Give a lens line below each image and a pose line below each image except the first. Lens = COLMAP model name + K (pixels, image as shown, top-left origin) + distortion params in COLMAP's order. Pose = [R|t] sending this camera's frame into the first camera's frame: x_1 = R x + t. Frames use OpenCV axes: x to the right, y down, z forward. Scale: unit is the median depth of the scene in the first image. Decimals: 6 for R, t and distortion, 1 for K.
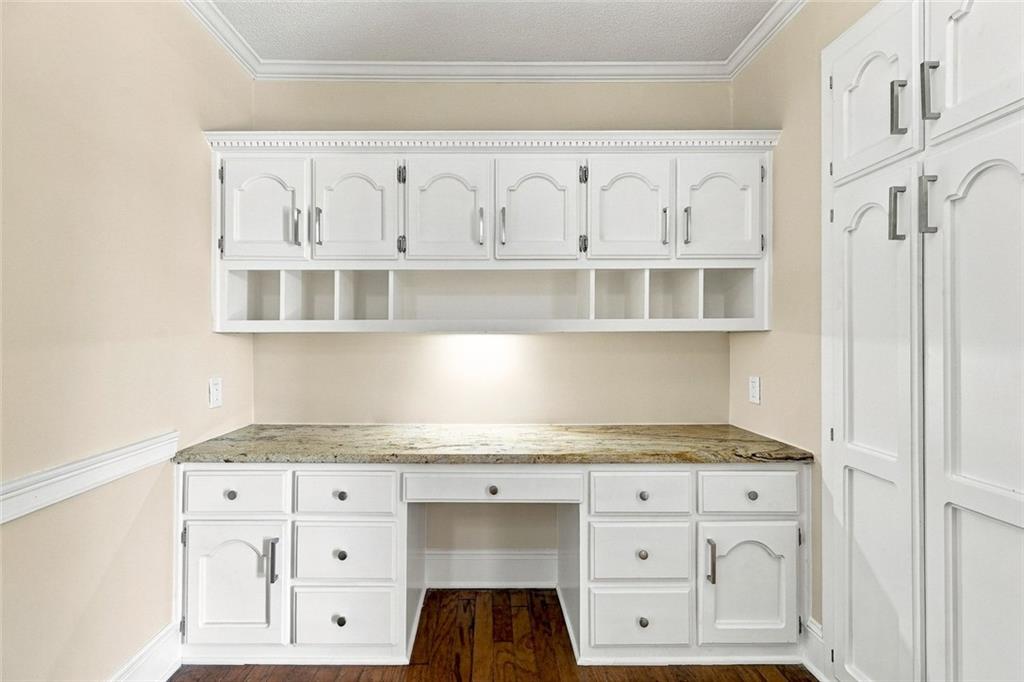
lens RADIAL K [[465.0, 0, 506.6], [0, 465.0, 341.4], [0, 0, 1]] dist [-0.003306, -0.000731]
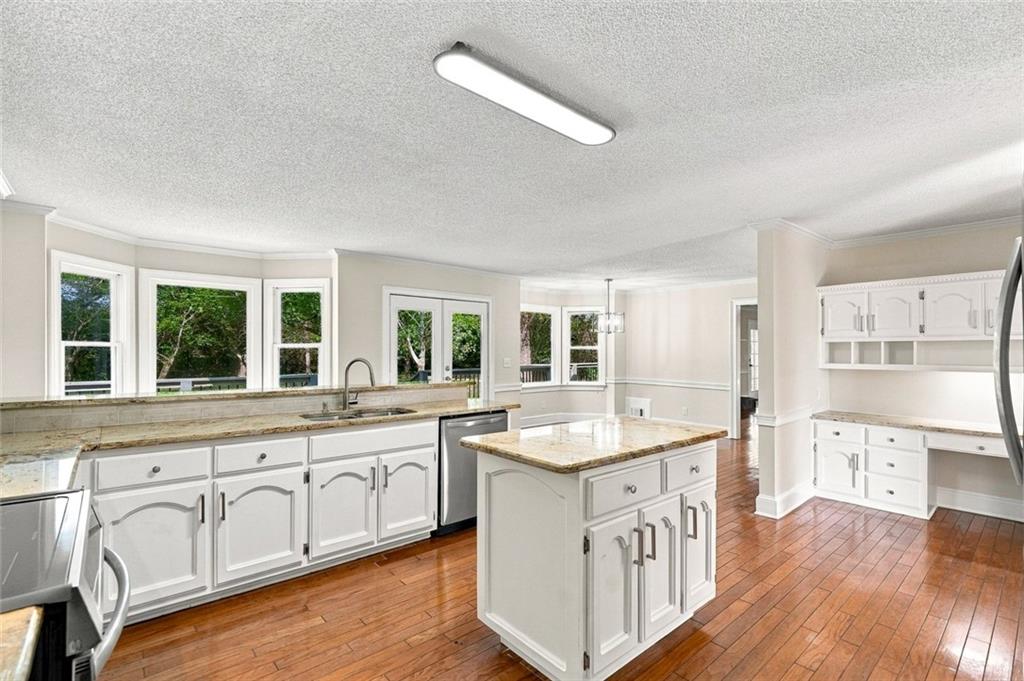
lens RADIAL K [[465.0, 0, 506.6], [0, 465.0, 340.9], [0, 0, 1]] dist [-0.003306, -0.000731]
pose [[0.615341, -0.013718, -0.788141, 0.265330], [-0.034642, 0.998412, -0.044424, -0.000828], [0.787499, 0.054638, 0.613889, -1.741581]]
